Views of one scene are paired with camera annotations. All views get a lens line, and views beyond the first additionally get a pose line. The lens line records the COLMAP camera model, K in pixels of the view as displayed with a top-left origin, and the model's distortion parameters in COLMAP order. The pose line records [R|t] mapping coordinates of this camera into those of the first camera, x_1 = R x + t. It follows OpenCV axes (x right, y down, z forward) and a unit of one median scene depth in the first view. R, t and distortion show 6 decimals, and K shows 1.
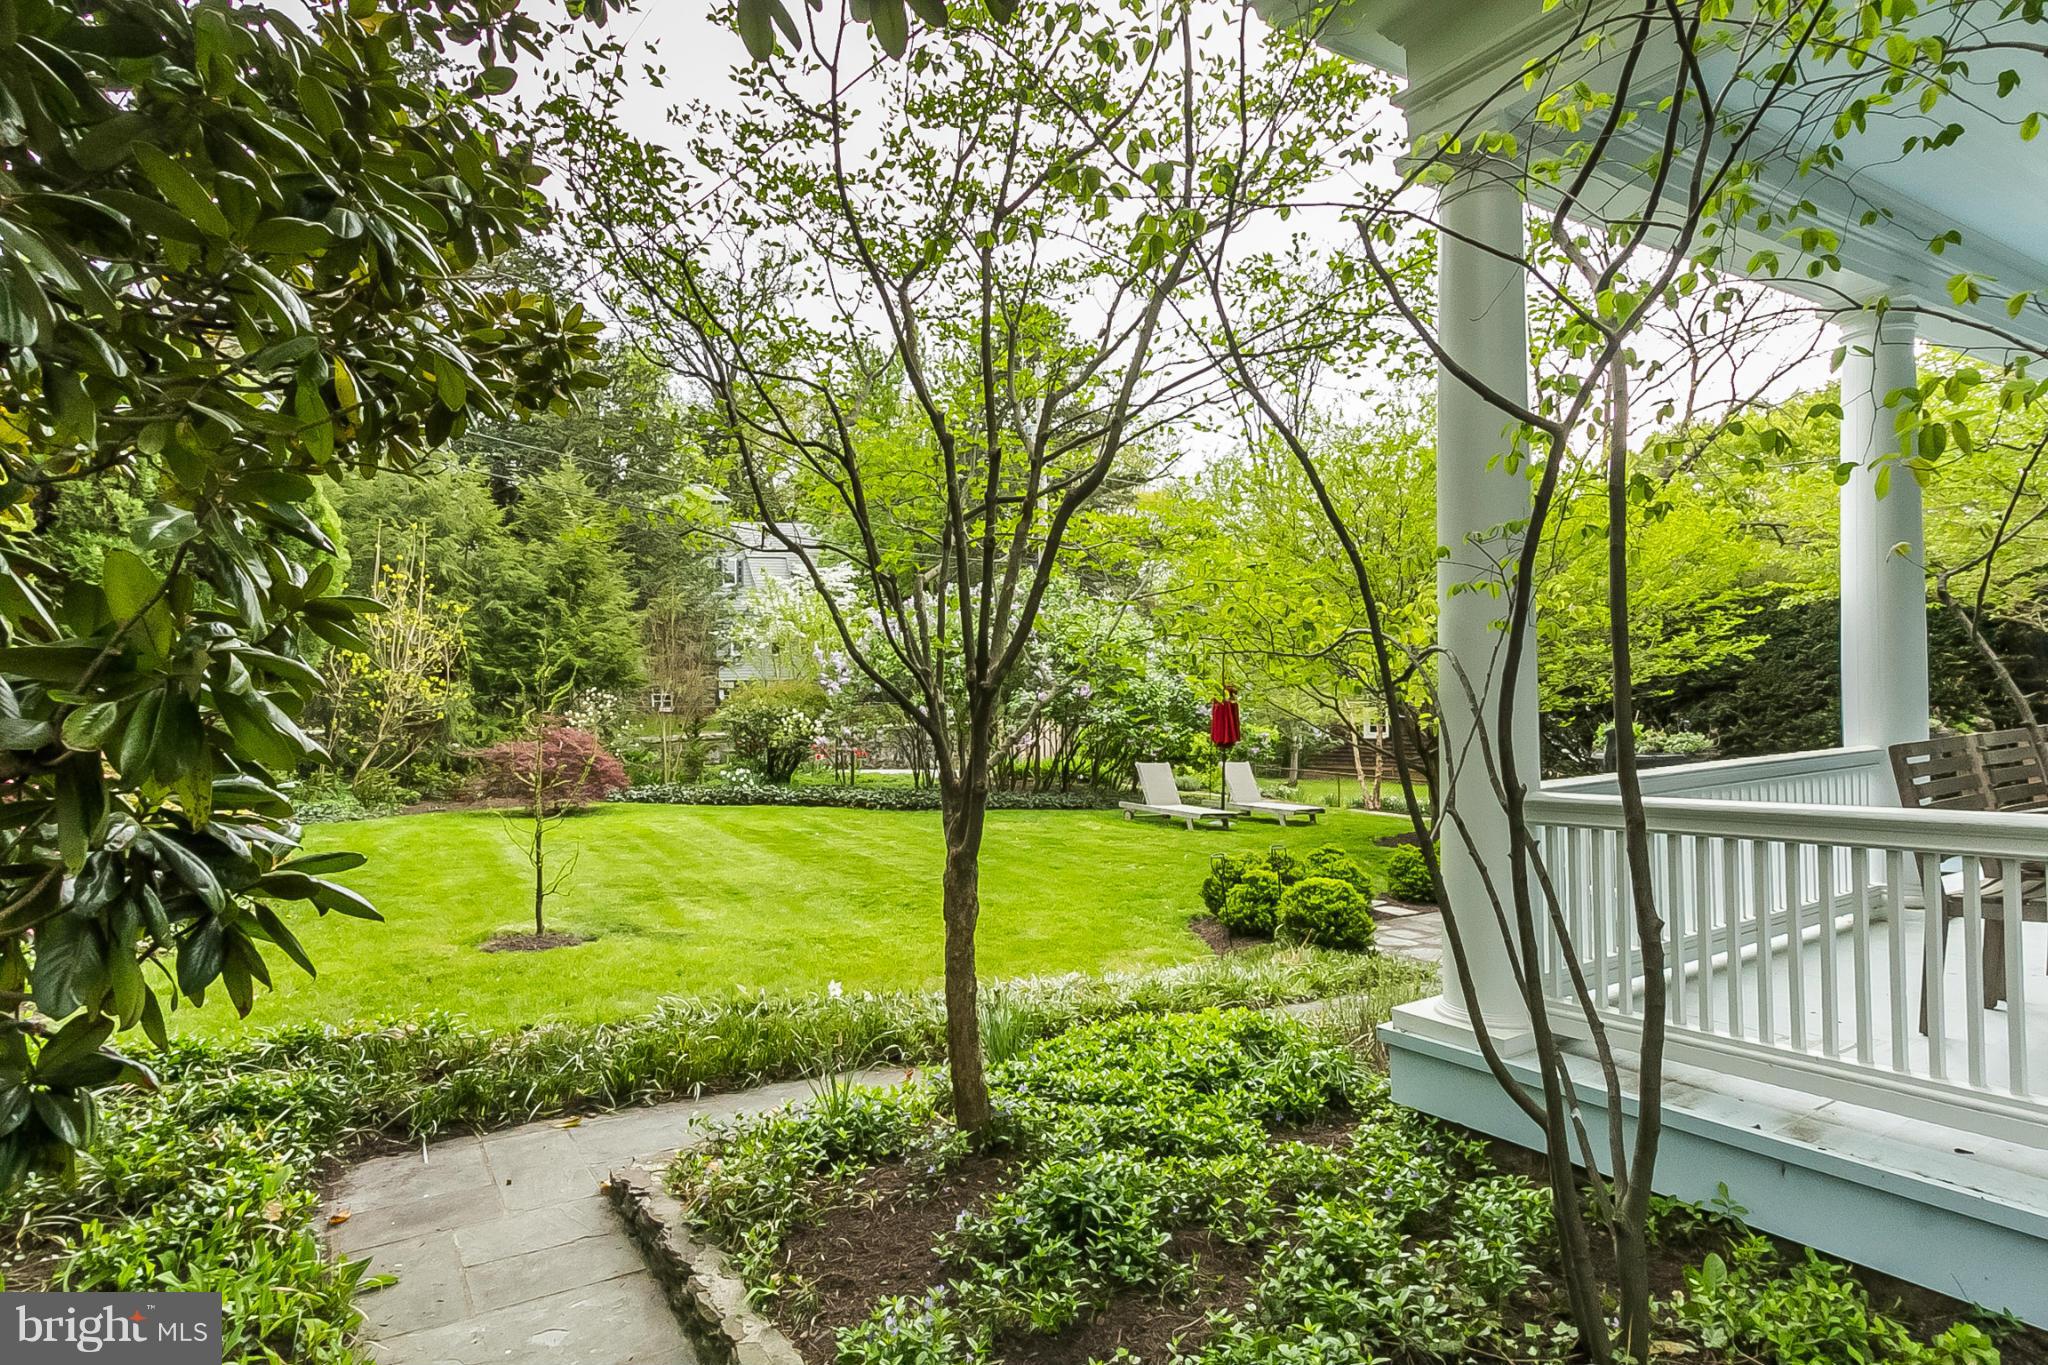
lens RADIAL K [[1117.5, 0, 1026.4], [0, 1117.5, 740.1], [0, 0, 1]] dist [0.030528, -0.017169]
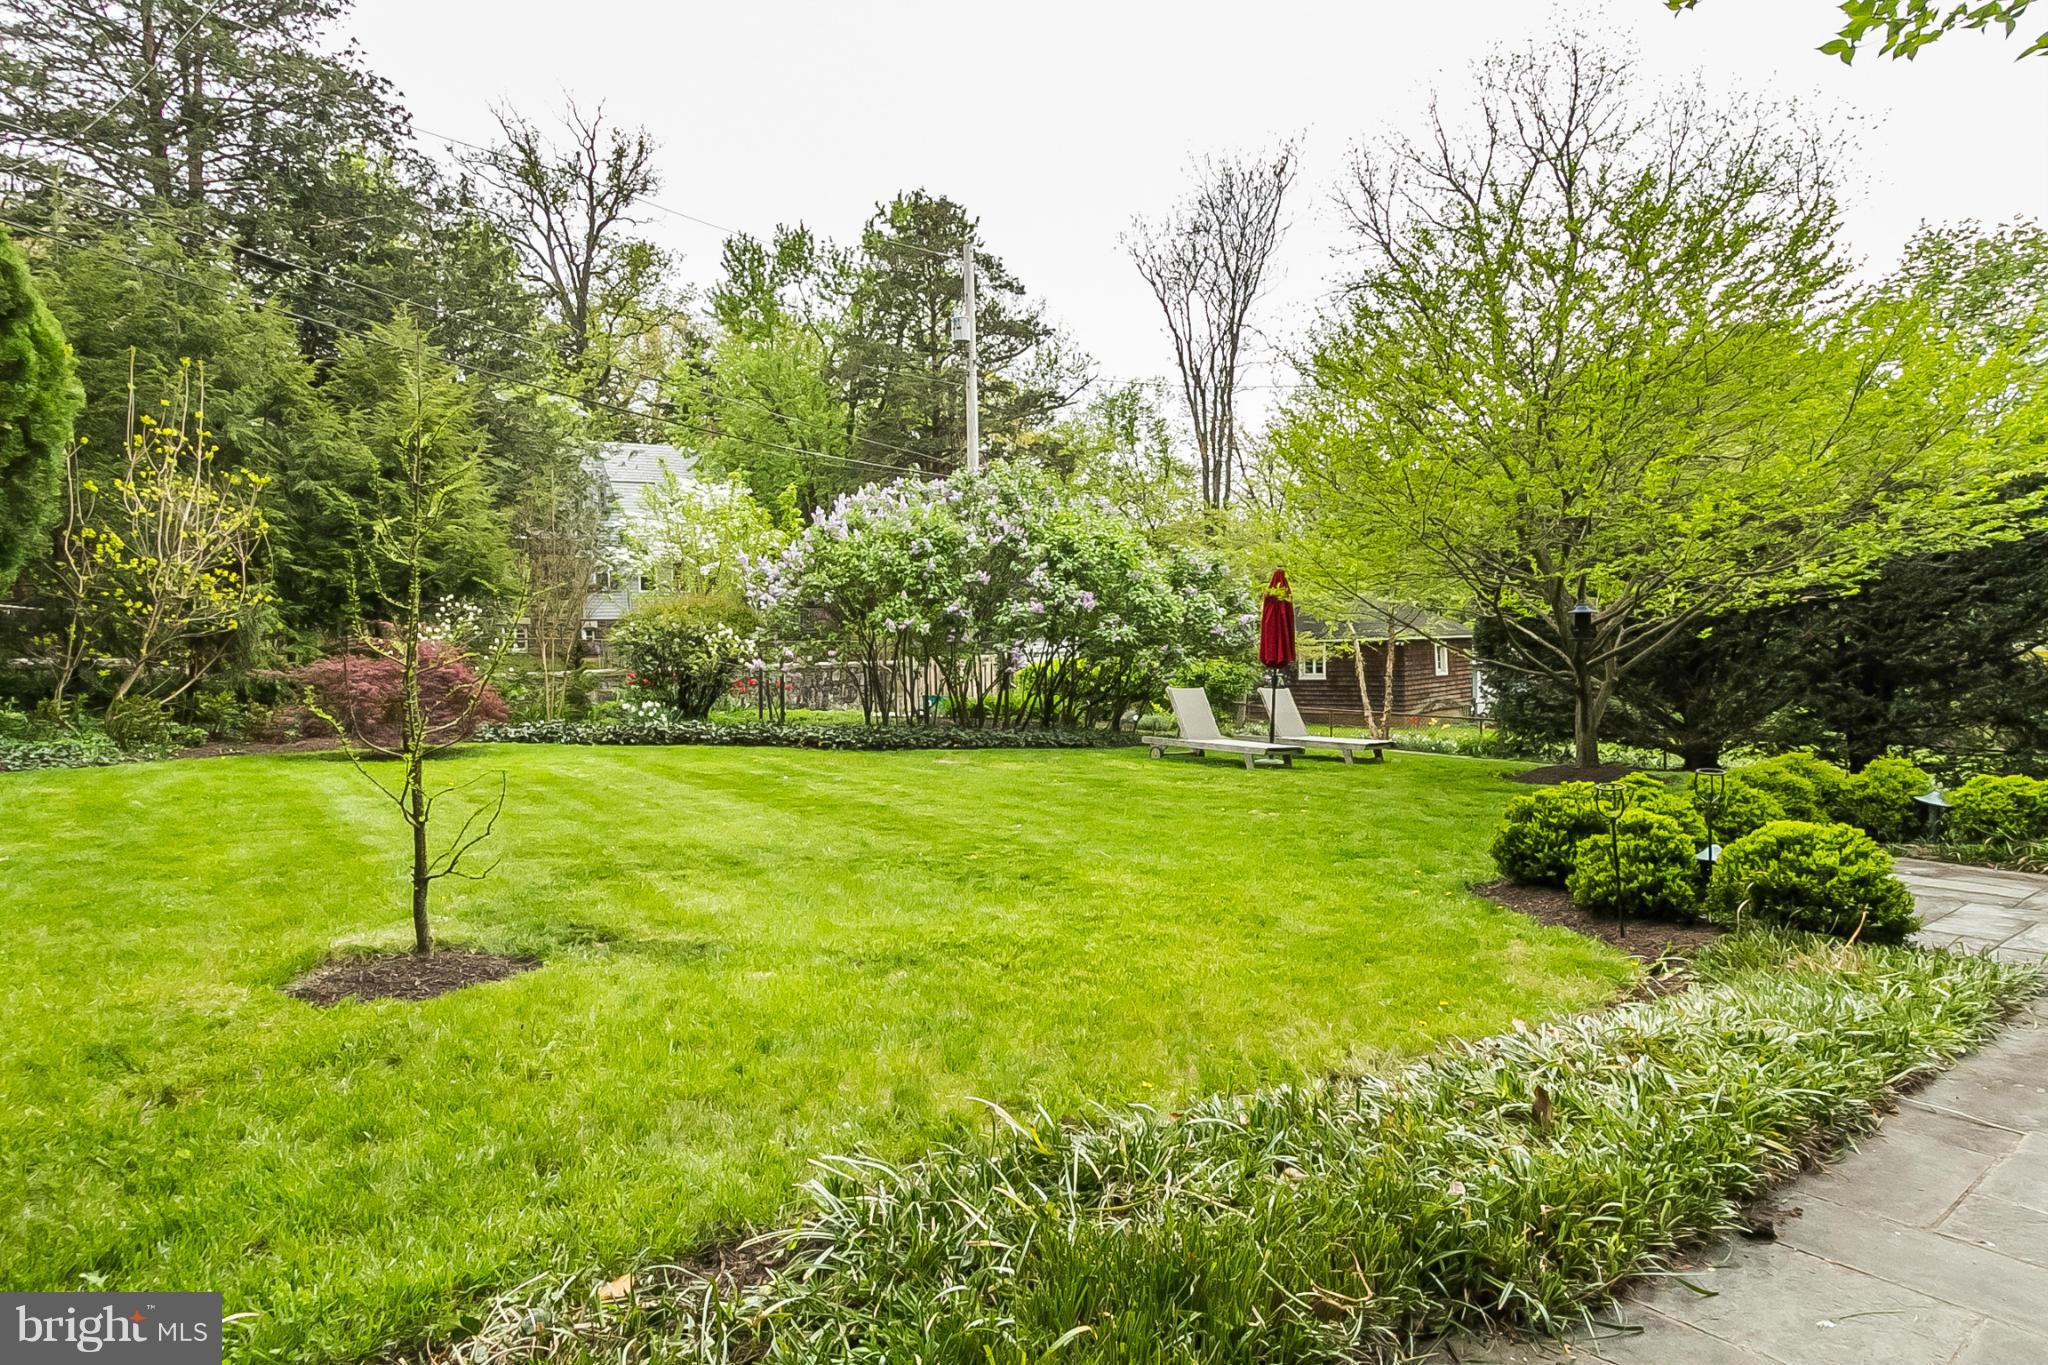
lens RADIAL K [[1117.5, 0, 1026.4], [0, 1117.5, 740.1], [0, 0, 1]] dist [0.030528, -0.017169]
pose [[0.992486, -0.007018, 0.122157, -0.094484], [0.002042, 0.999165, 0.040812, 0.023218], [-0.122341, -0.040256, 0.991671, 0.196237]]
